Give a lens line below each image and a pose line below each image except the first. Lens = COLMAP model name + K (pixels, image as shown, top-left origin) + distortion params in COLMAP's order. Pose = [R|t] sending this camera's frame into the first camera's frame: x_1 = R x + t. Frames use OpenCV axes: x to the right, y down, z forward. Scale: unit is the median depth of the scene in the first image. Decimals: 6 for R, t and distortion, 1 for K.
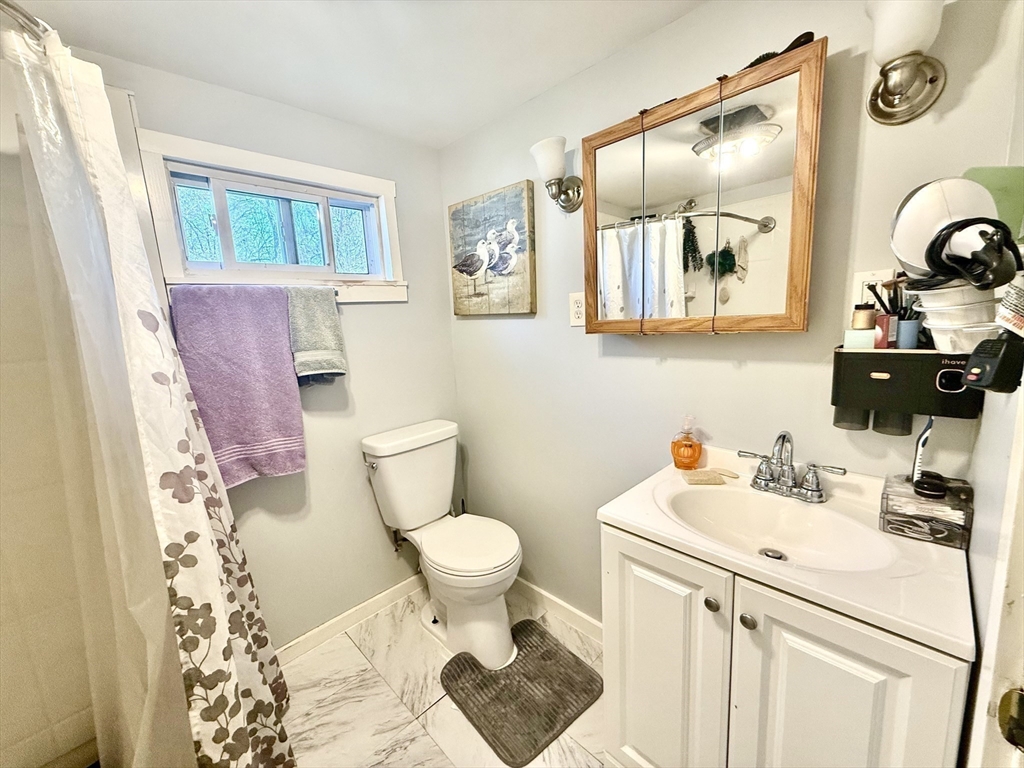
lens RADIAL K [[408.6, 0, 509.7], [0, 408.6, 381.7], [0, 0, 1]] dist [0.001041, -0.000081]
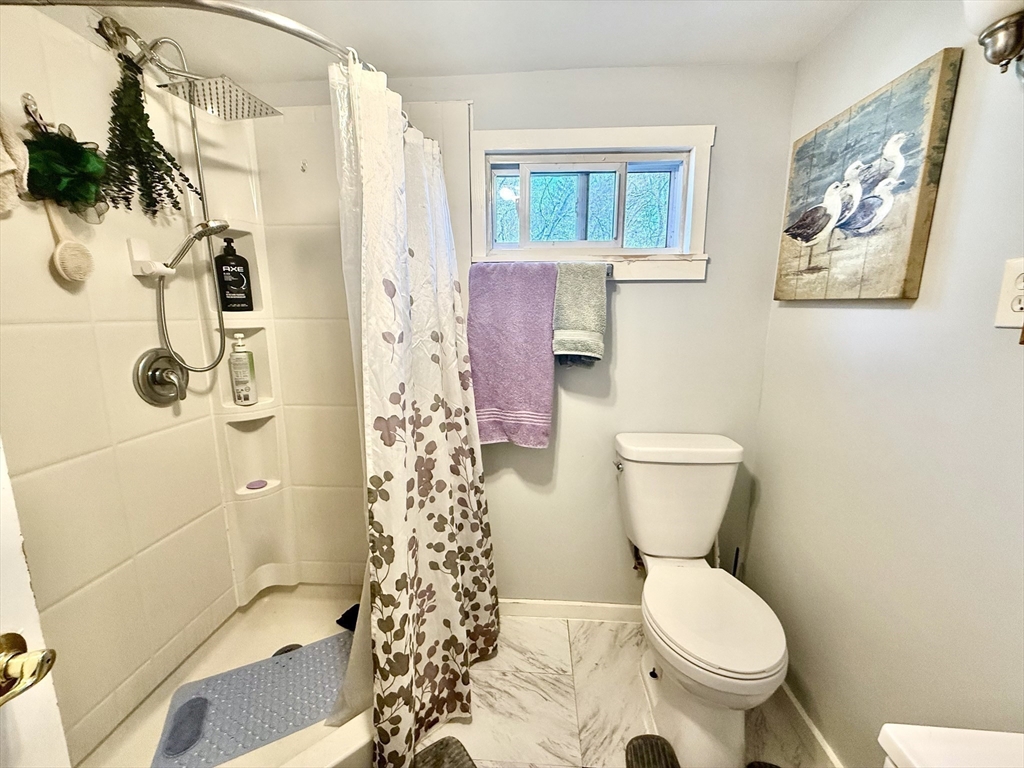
lens RADIAL K [[408.6, 0, 509.7], [0, 408.6, 381.7], [0, 0, 1]] dist [0.001041, -0.000081]
pose [[0.665552, 0.178310, -0.724739, 0.123189], [-0.155485, 0.982862, 0.099029, -0.026257], [0.729976, 0.046777, 0.681870, 0.224207]]
